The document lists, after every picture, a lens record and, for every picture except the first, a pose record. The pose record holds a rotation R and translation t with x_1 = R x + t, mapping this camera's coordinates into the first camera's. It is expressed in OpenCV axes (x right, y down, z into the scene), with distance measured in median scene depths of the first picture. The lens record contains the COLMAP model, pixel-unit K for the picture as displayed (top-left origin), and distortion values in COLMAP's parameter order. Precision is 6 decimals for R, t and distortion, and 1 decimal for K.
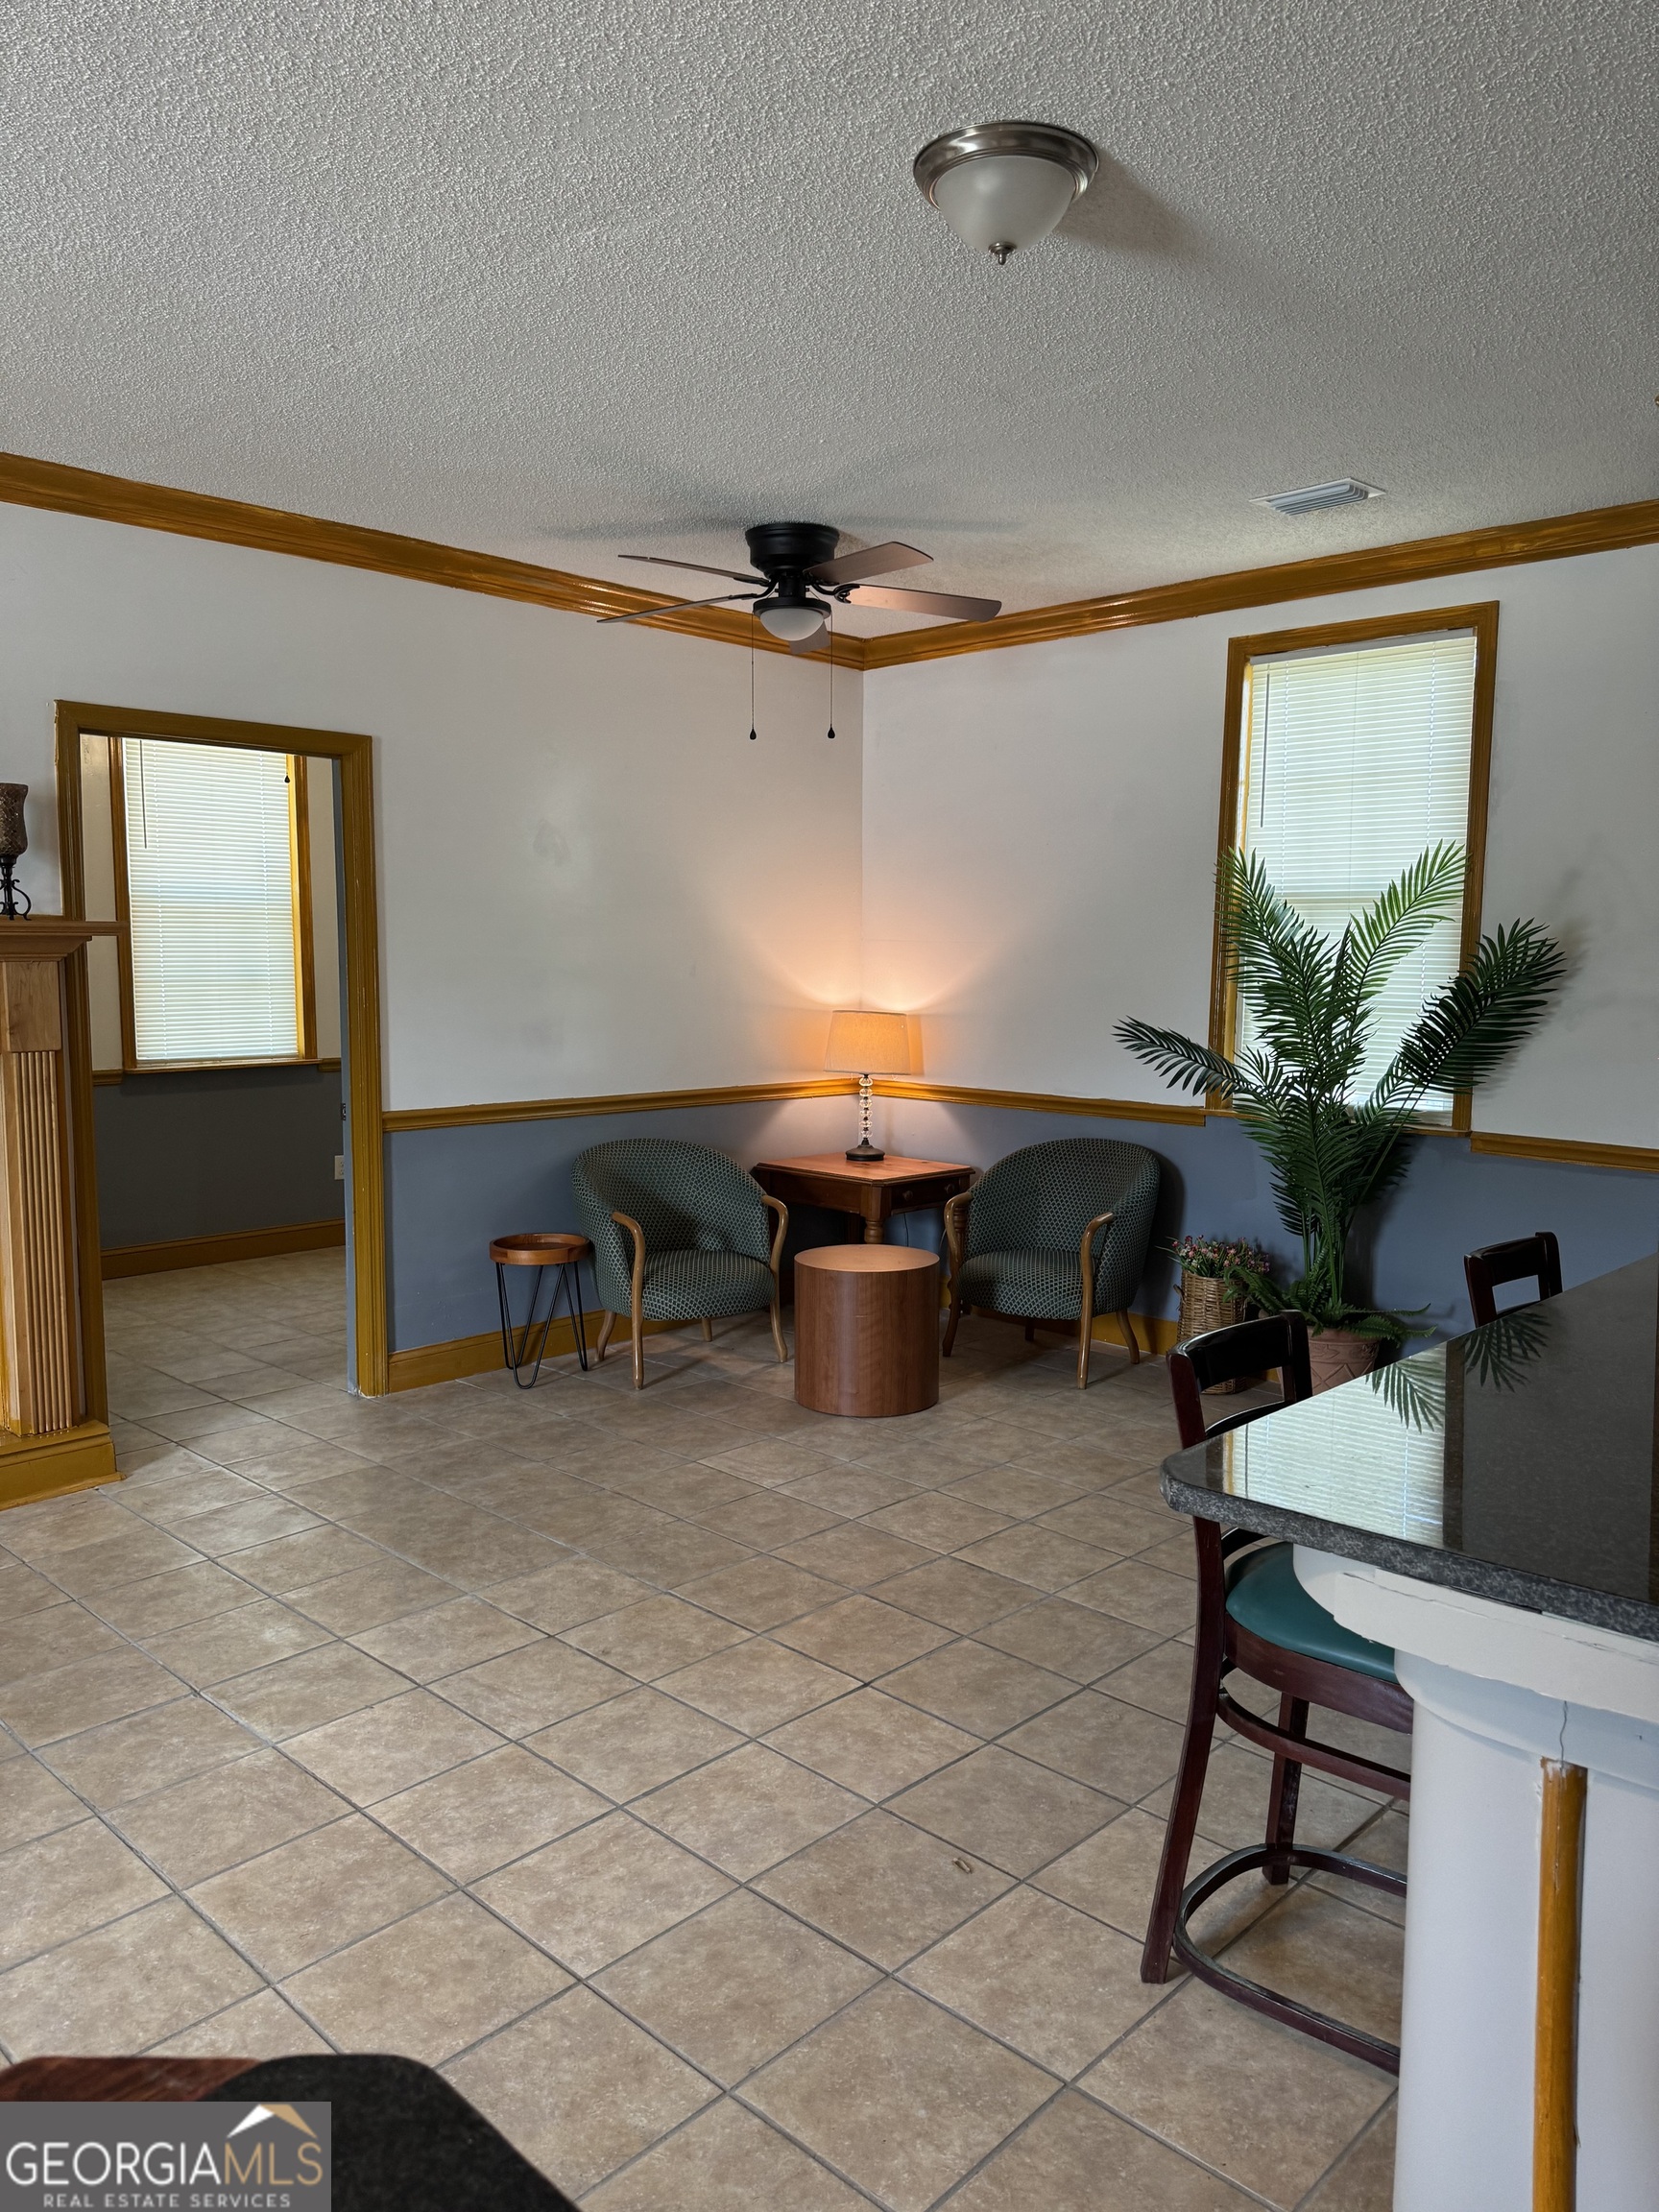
lens RADIAL K [[1554.2, 0, 831.4], [0, 1554.2, 1111.6], [0, 0, 1]] dist [0.053556, -0.068491]
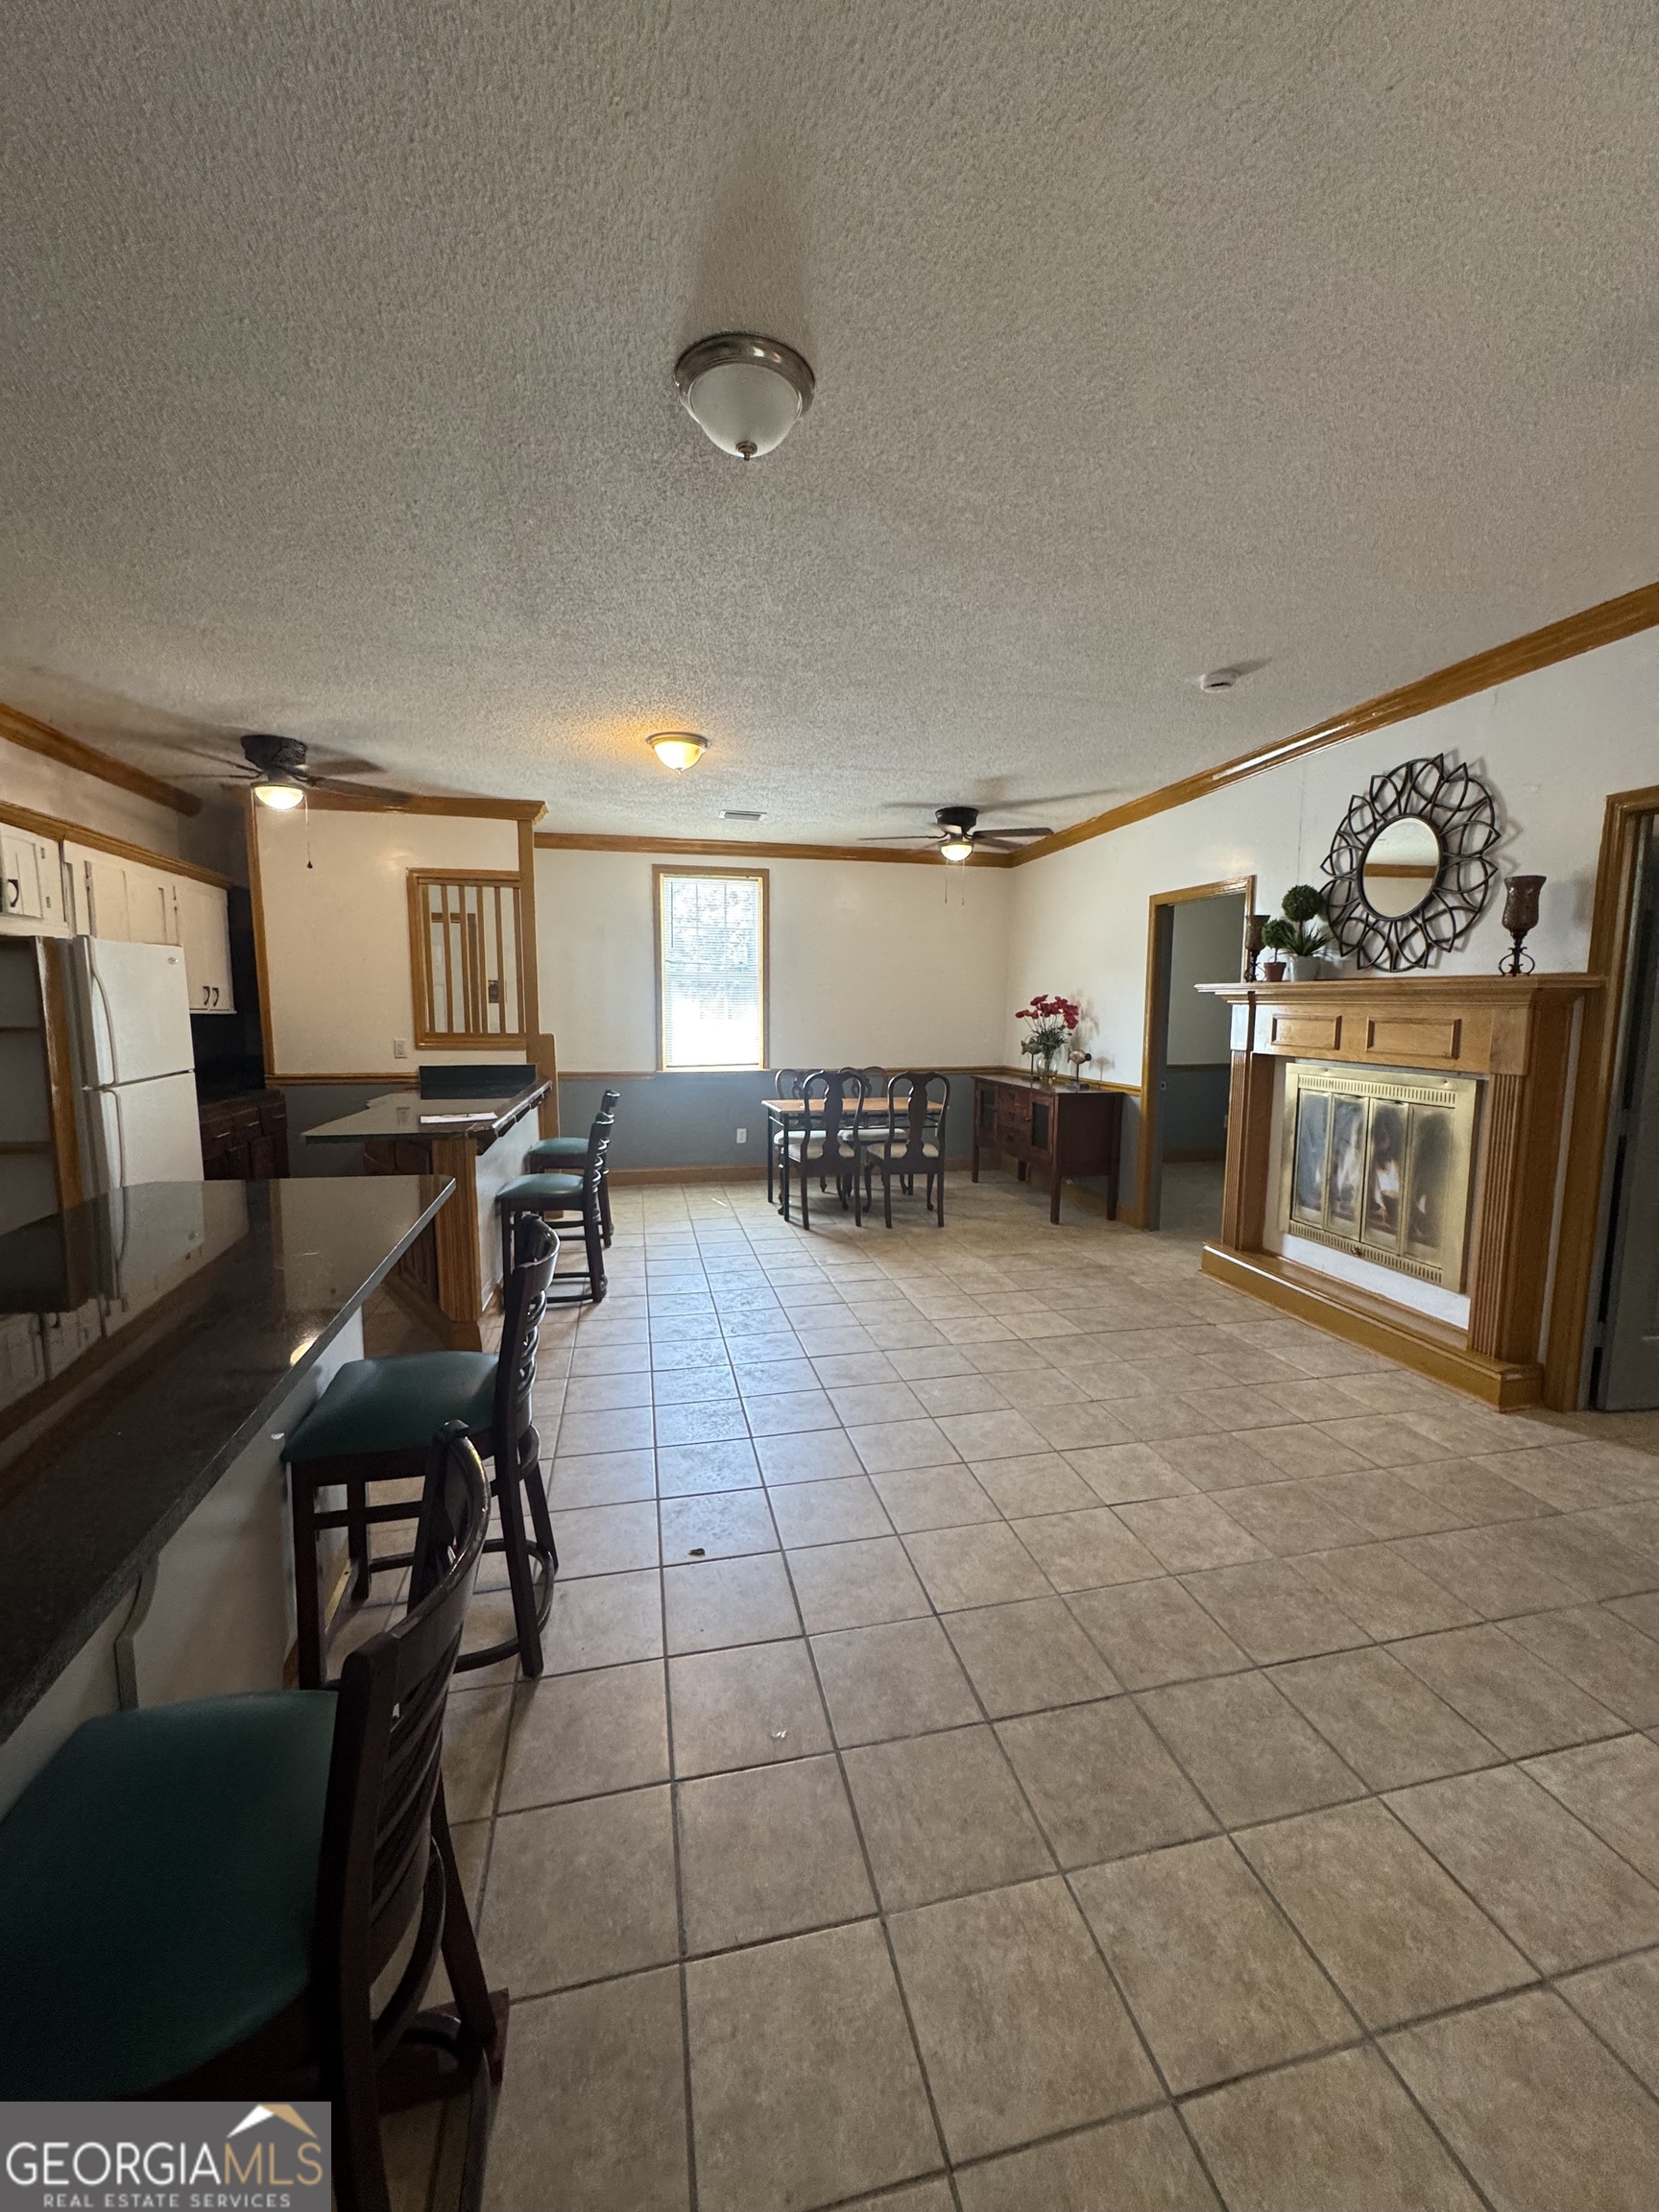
lens RADIAL K [[880.2, 0, 833.0], [0, 880.2, 1104.3], [0, 0, 1]] dist [-0.004804, 0.000954]
pose [[-0.546783, 0.094745, -0.831897, 0.622652], [-0.098357, 0.979429, 0.176195, -0.127049], [0.831477, 0.178163, -0.526216, 1.310013]]
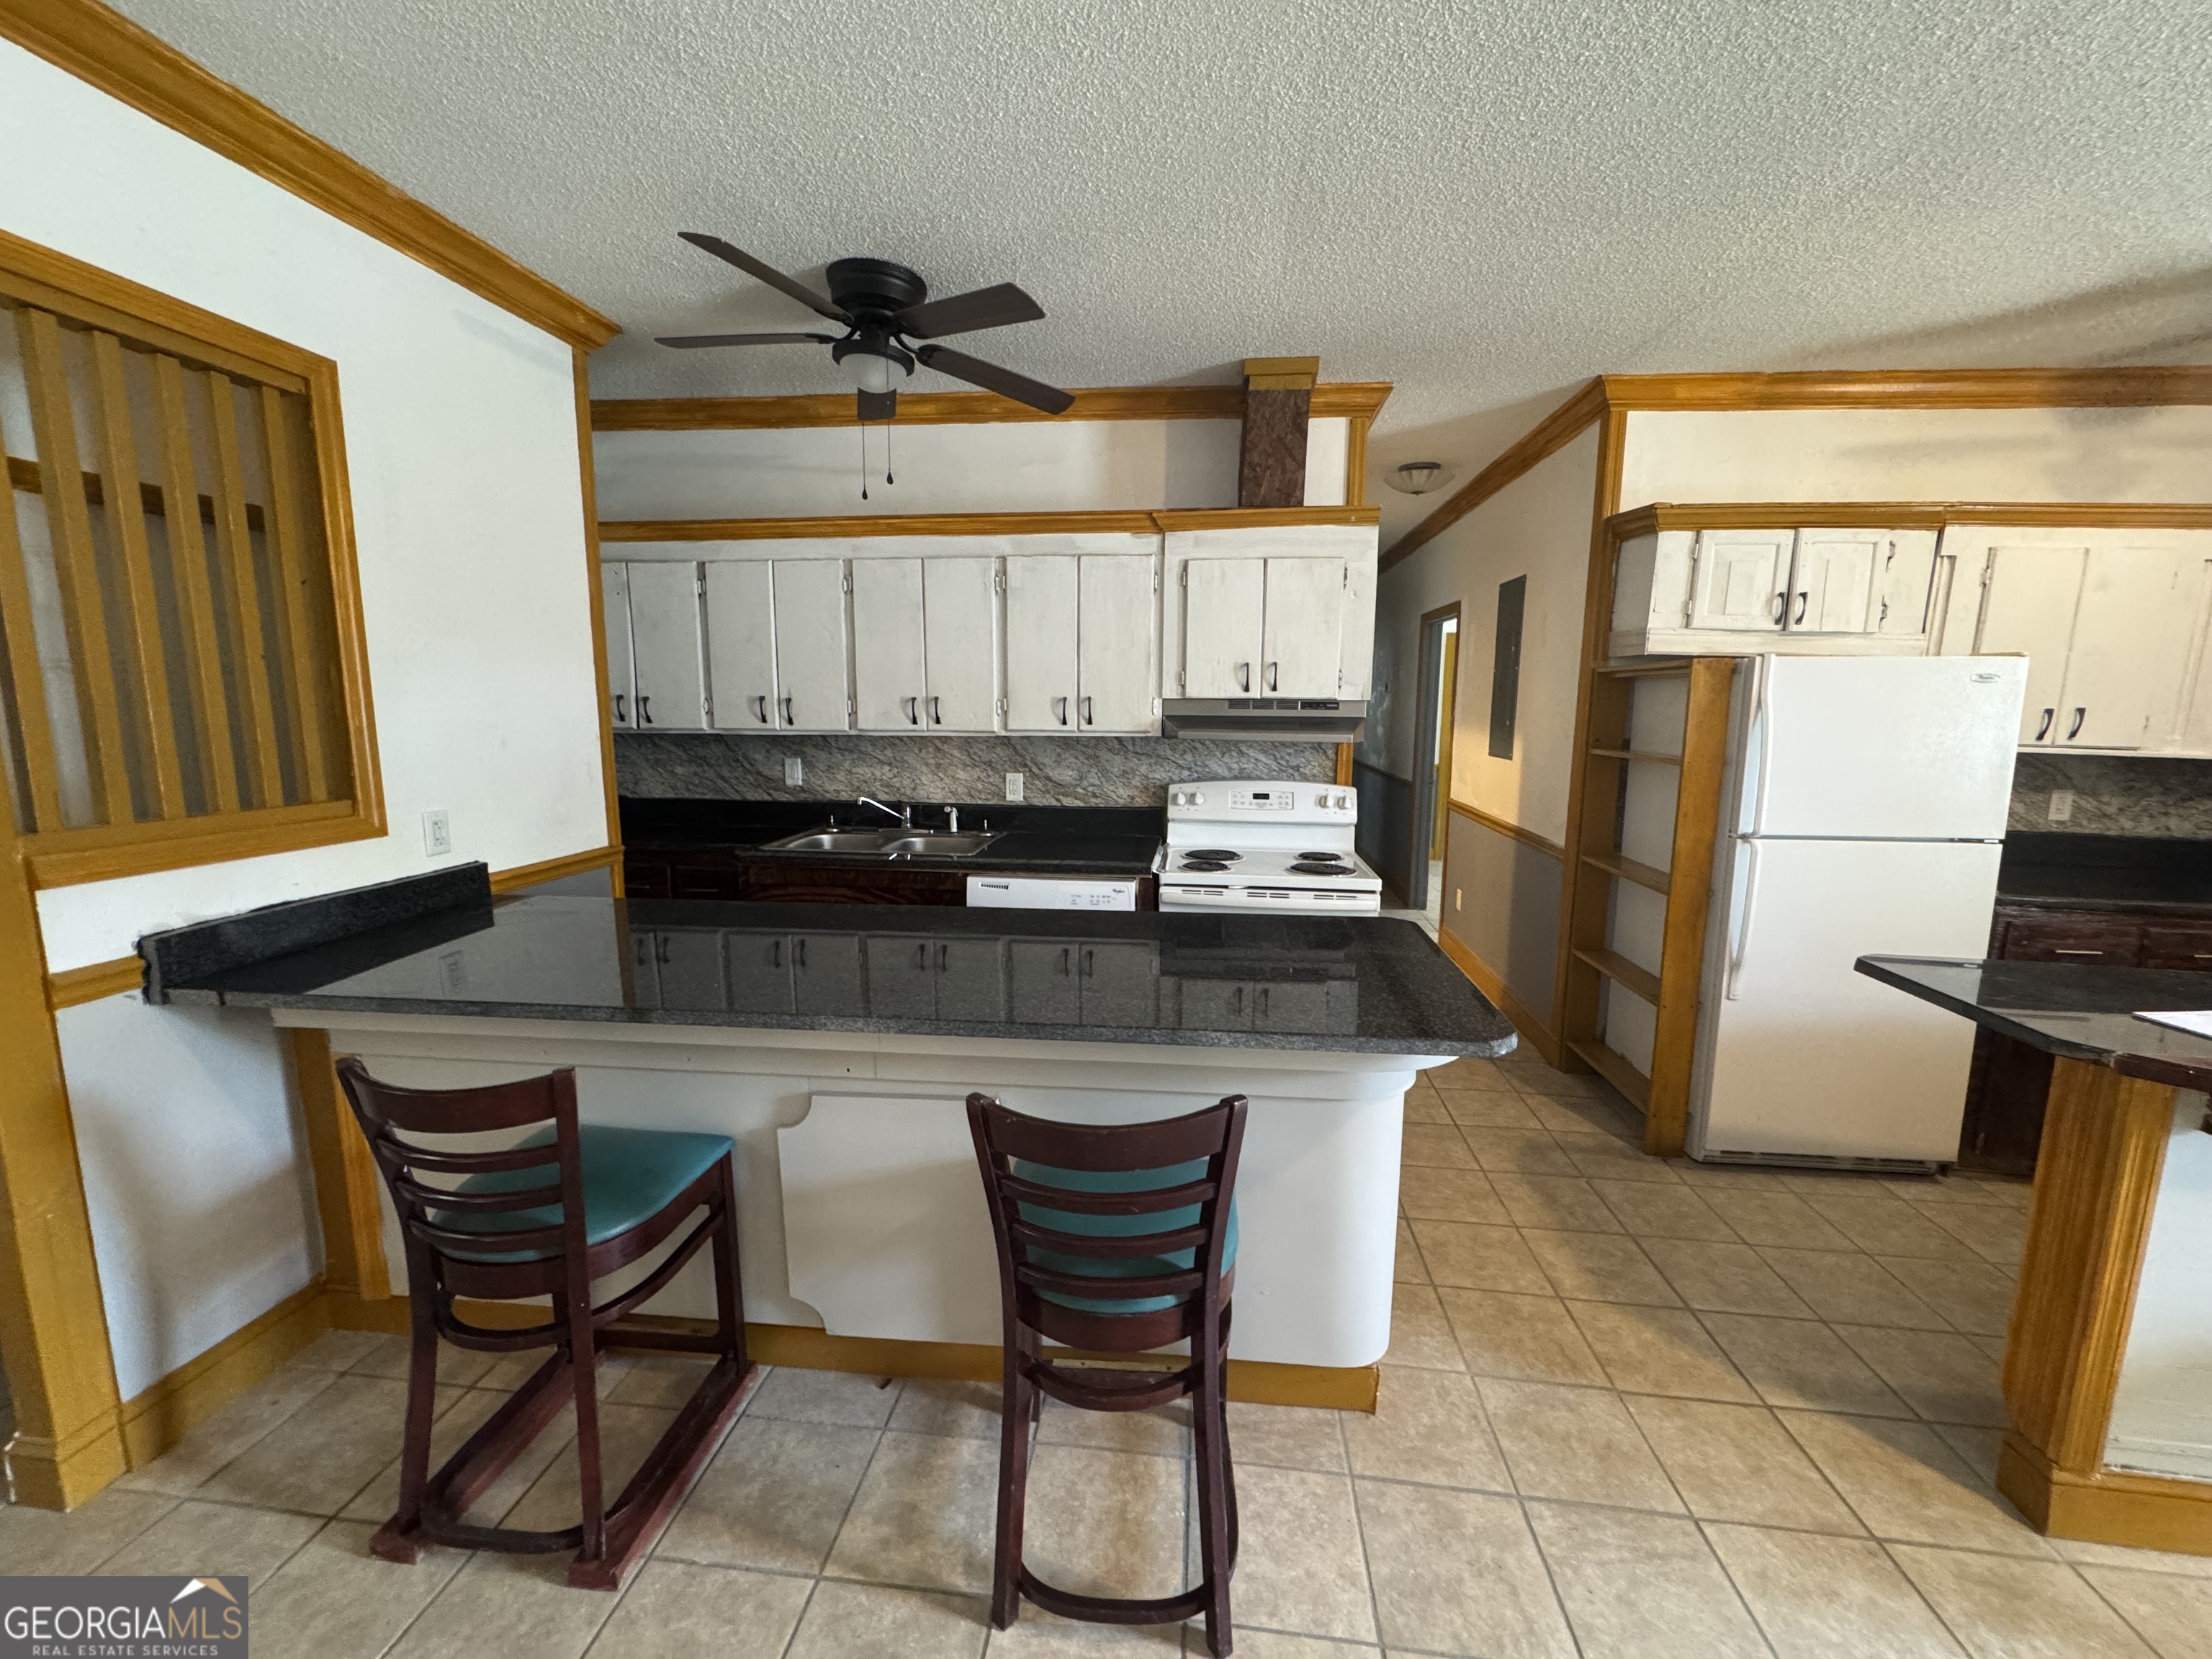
lens RADIAL K [[880.2, 0, 1103.6], [0, 880.2, 822.4], [0, 0, 1]] dist [-0.004804, 0.000954]
pose [[-0.605832, -0.120271, 0.786449, -0.124454], [0.072361, 0.976081, 0.205013, -0.113616], [-0.792295, 0.181111, -0.582638, 1.020395]]
